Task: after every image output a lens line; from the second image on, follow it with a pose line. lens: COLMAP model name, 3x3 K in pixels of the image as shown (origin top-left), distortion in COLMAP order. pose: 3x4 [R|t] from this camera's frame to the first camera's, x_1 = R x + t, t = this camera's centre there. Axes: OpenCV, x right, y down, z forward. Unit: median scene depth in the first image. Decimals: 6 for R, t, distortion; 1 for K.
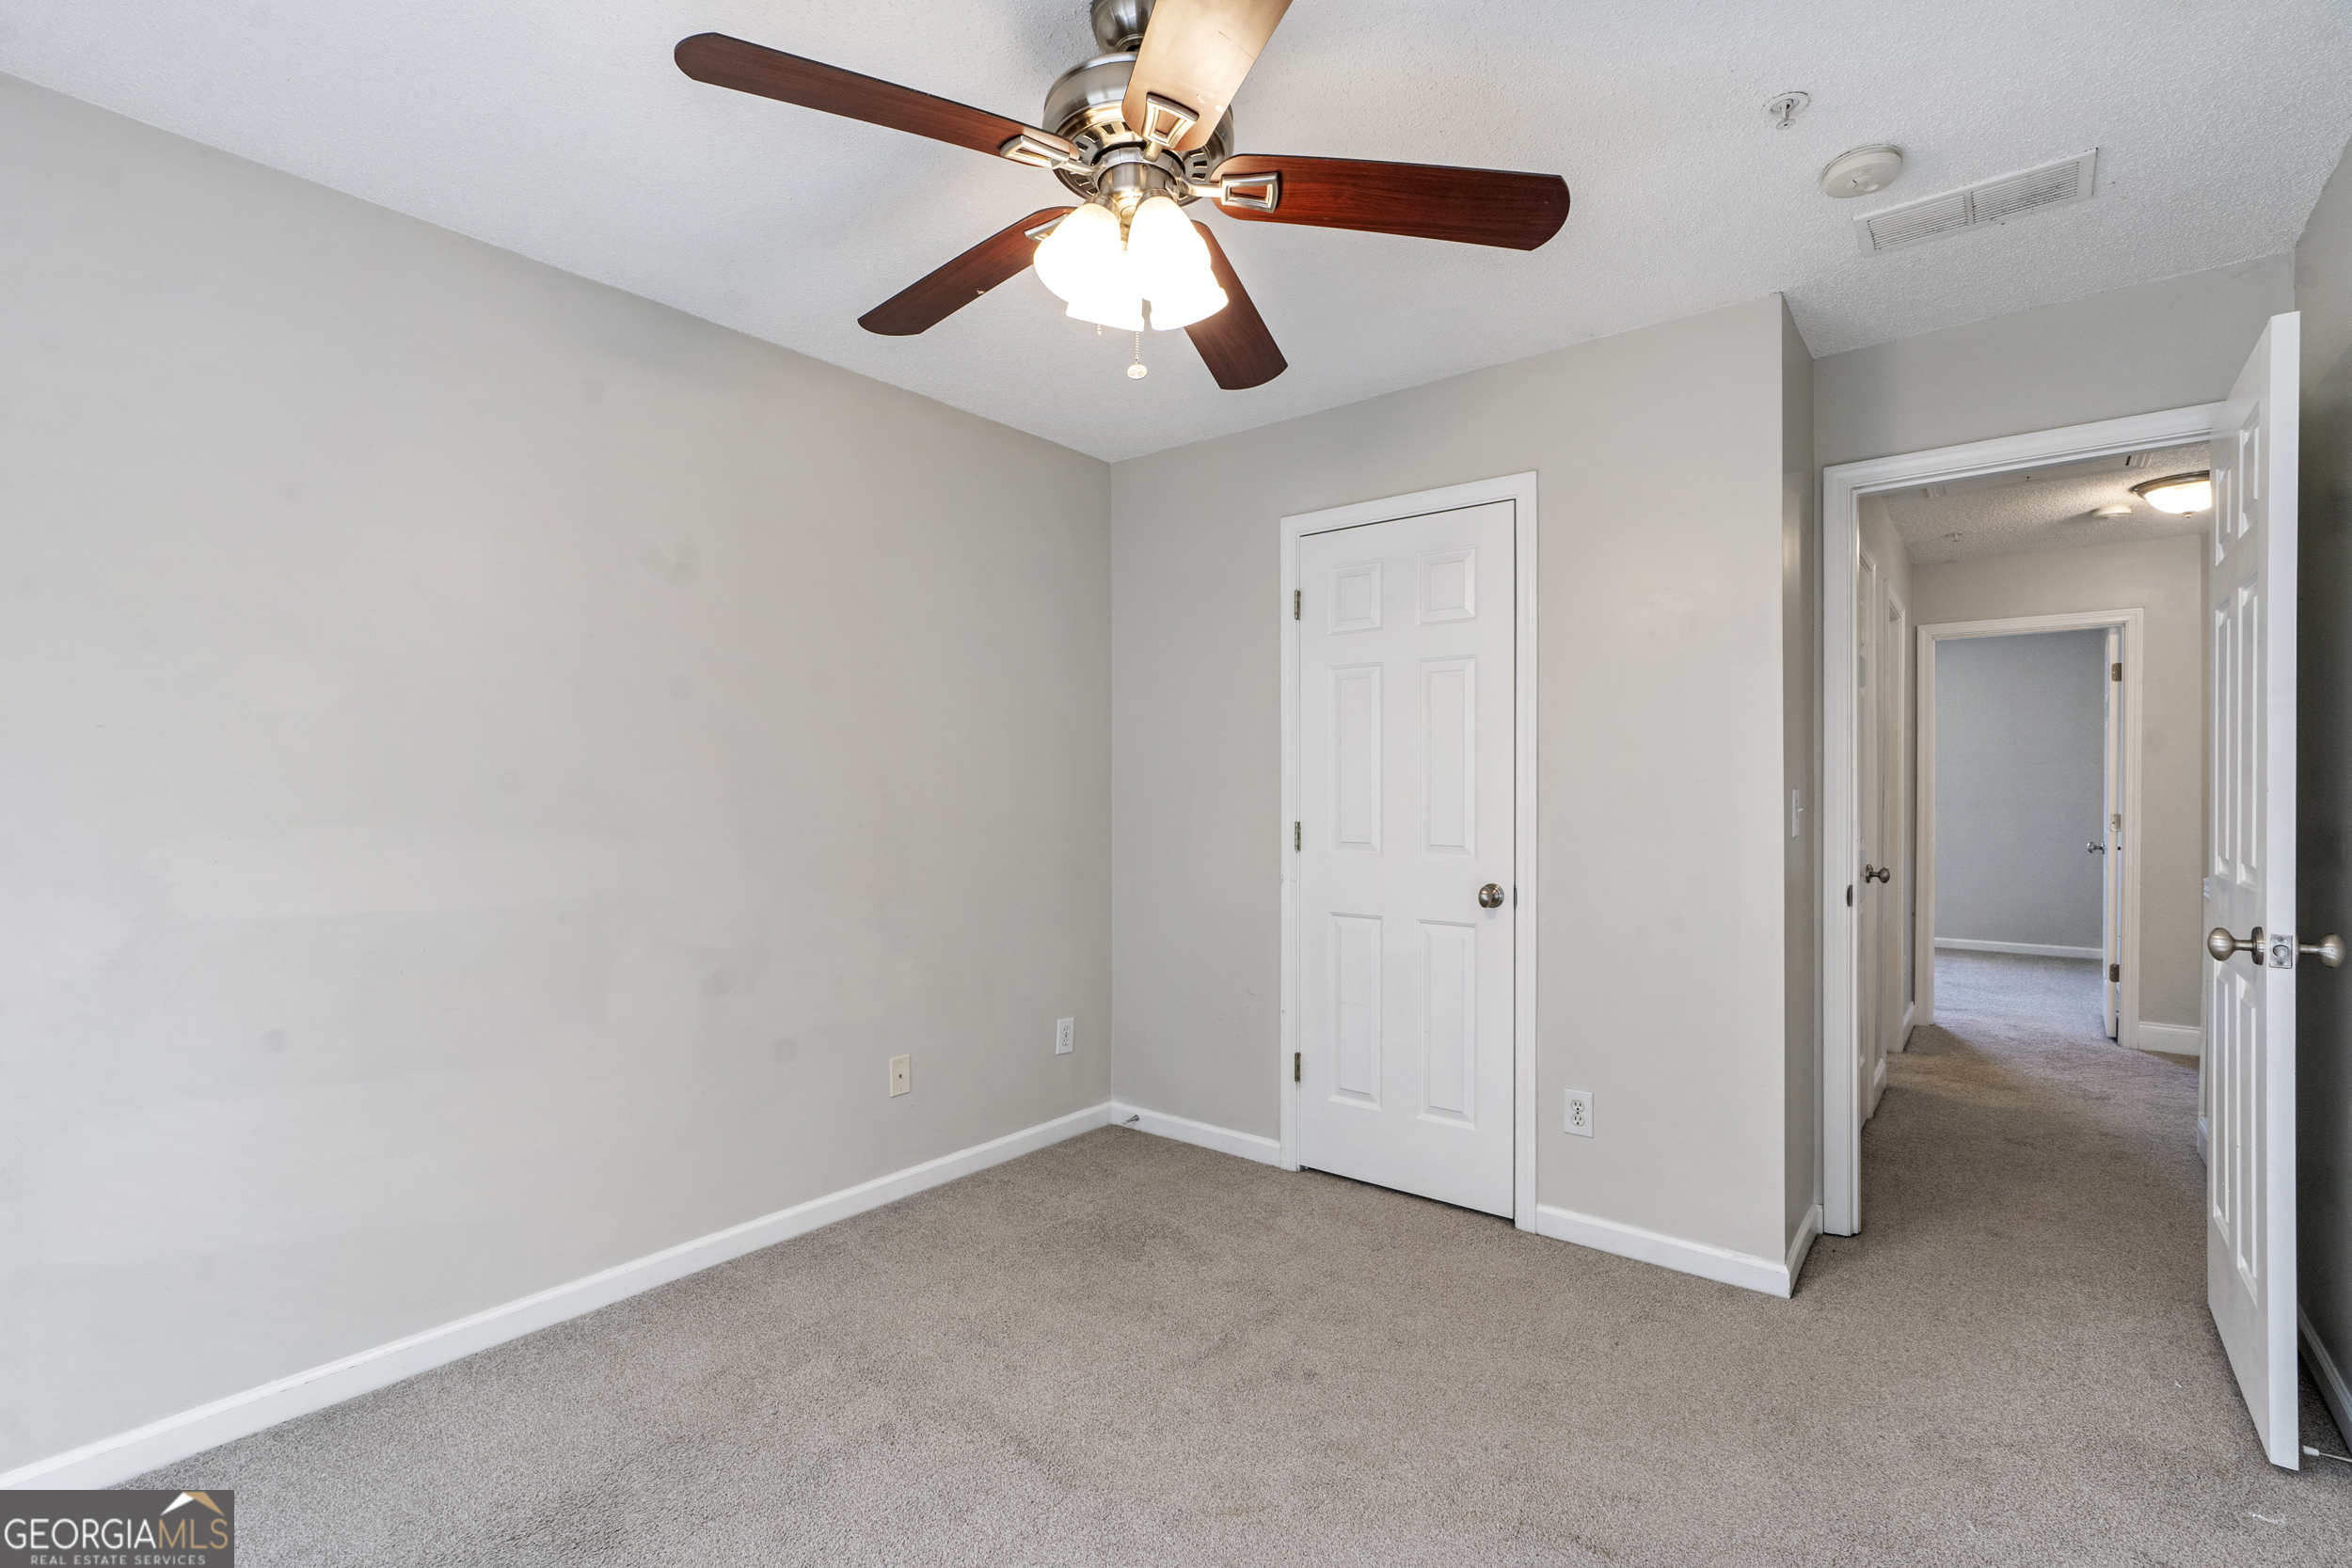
lens RADIAL K [[1067.2, 0, 1177.2], [0, 1067.2, 793.5], [0, 0, 1]] dist [-0.000731, 0.000590]
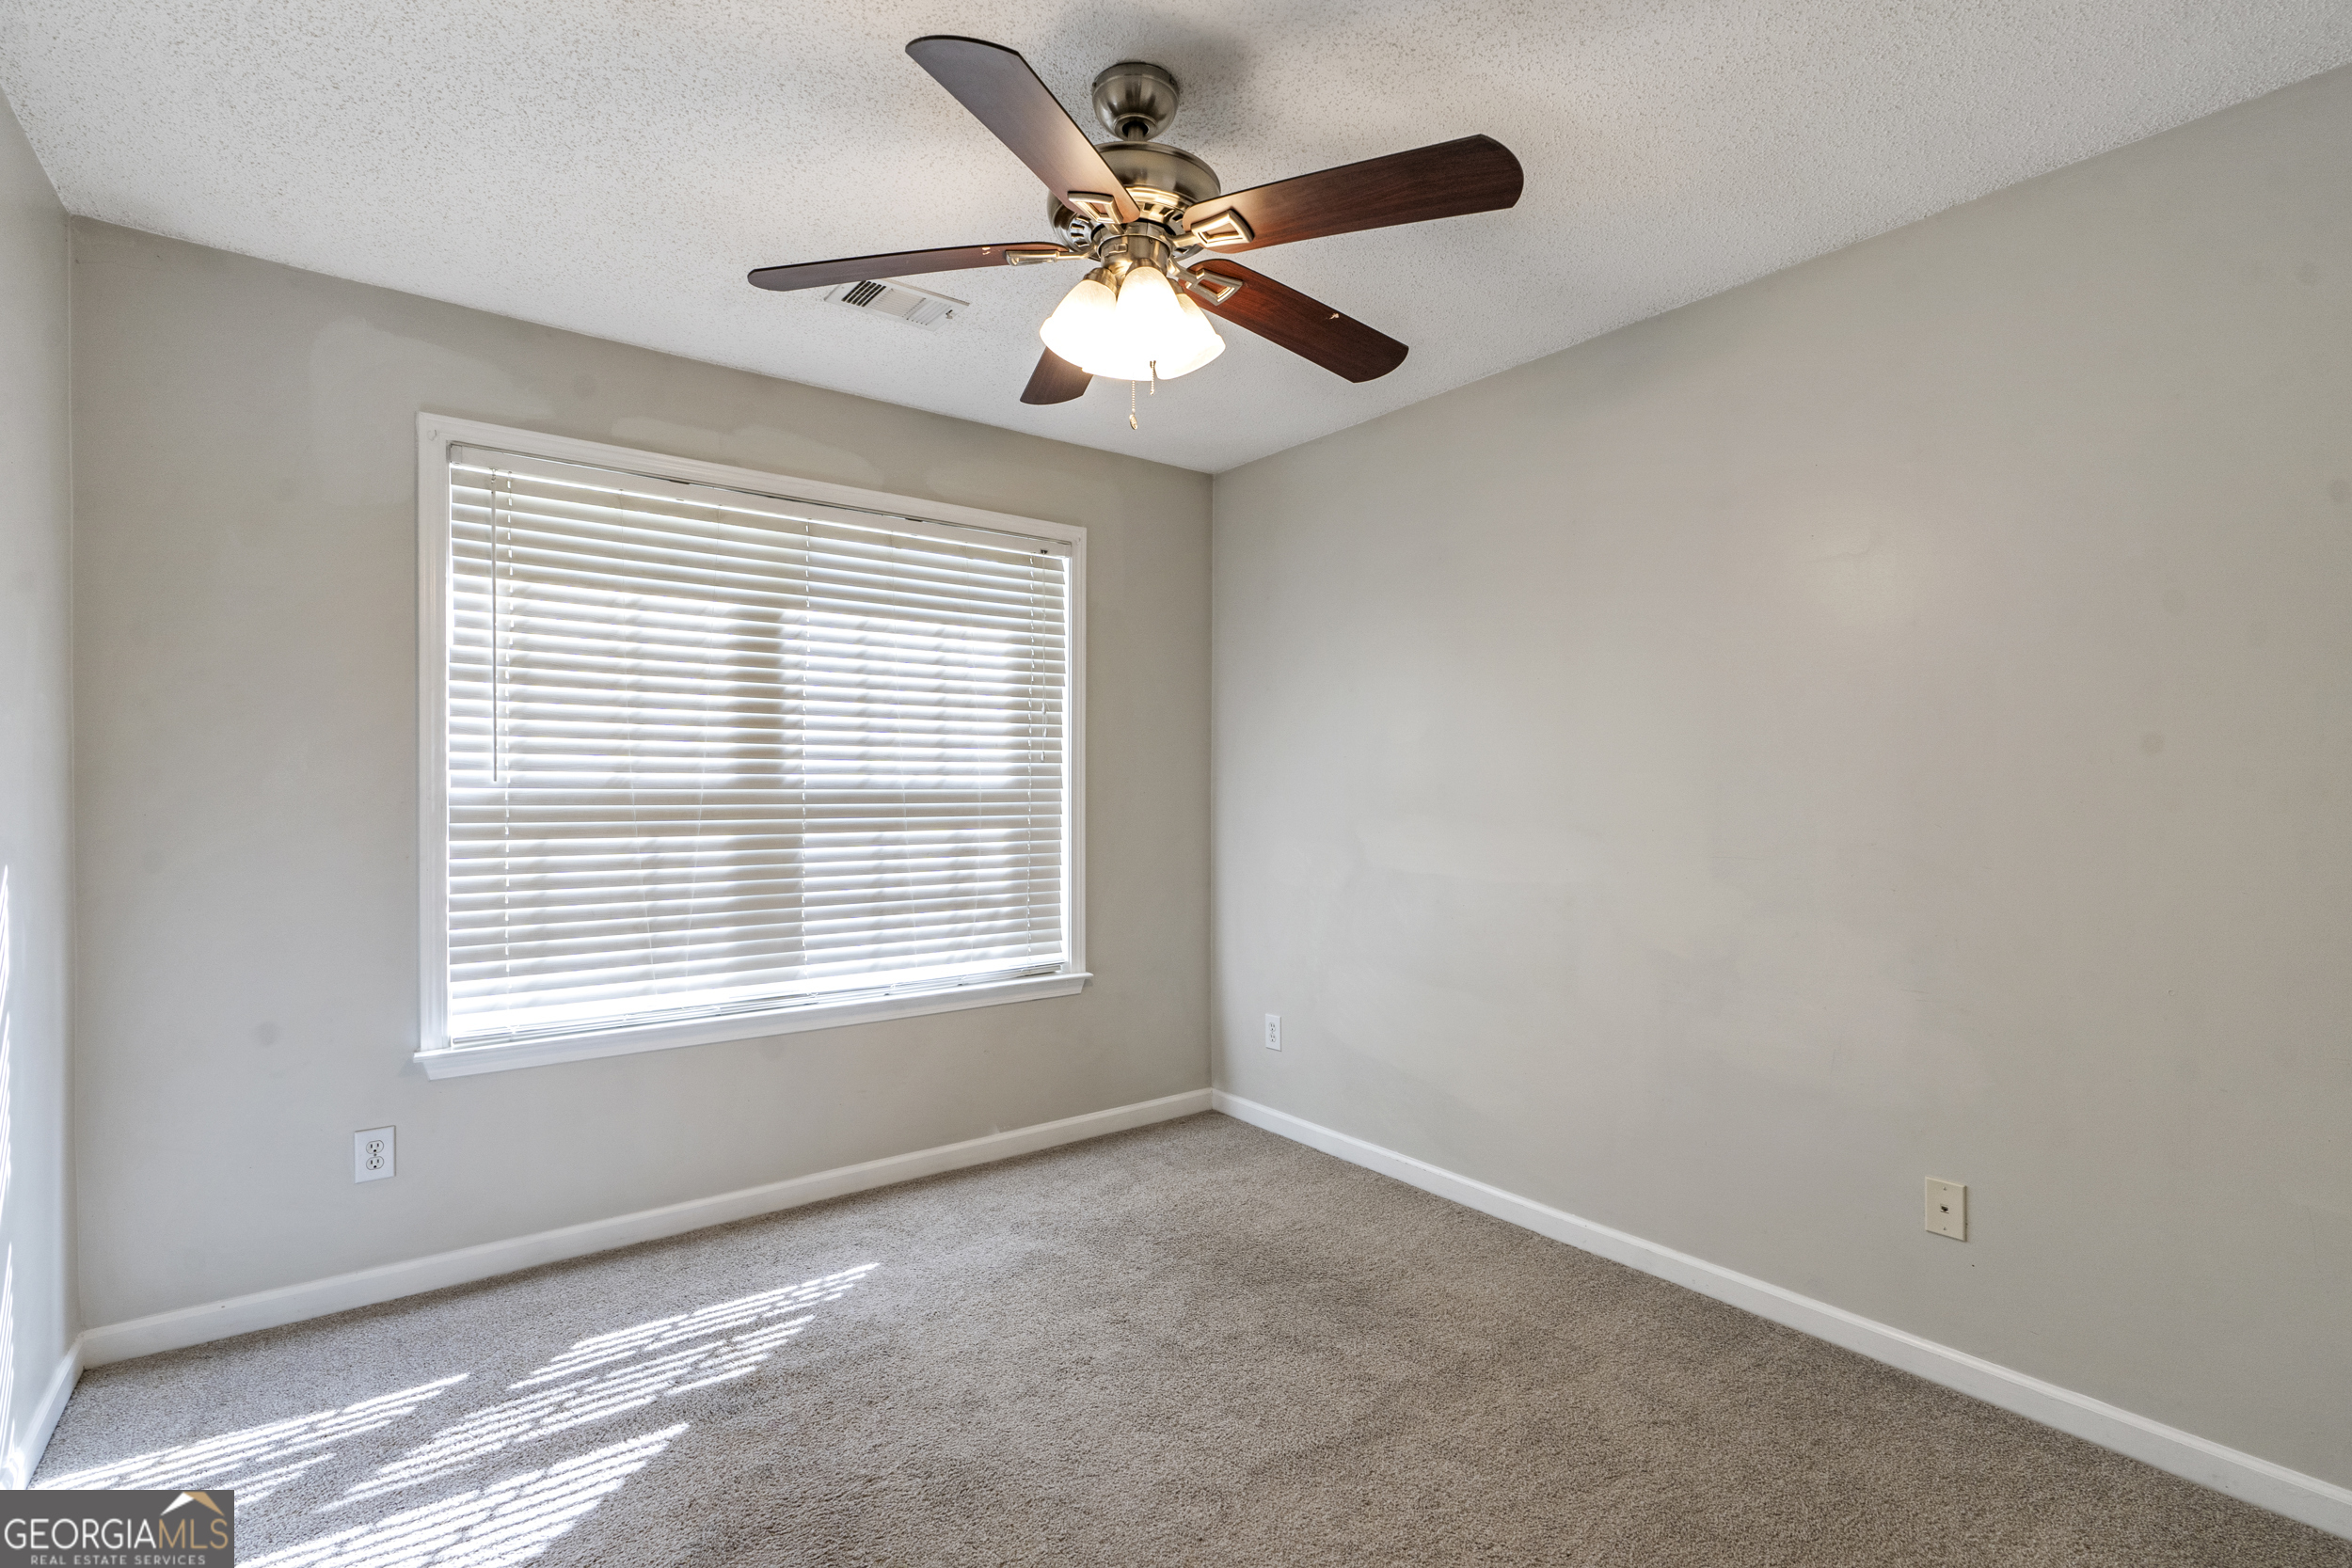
lens RADIAL K [[1067.2, 0, 1177.2], [0, 1067.2, 793.5], [0, 0, 1]] dist [-0.000731, 0.000590]
pose [[-0.249030, -0.002226, -0.968493, 0.718438], [-0.001919, 0.999997, -0.001804, -0.008323], [0.968494, 0.001409, -0.249033, 0.909498]]
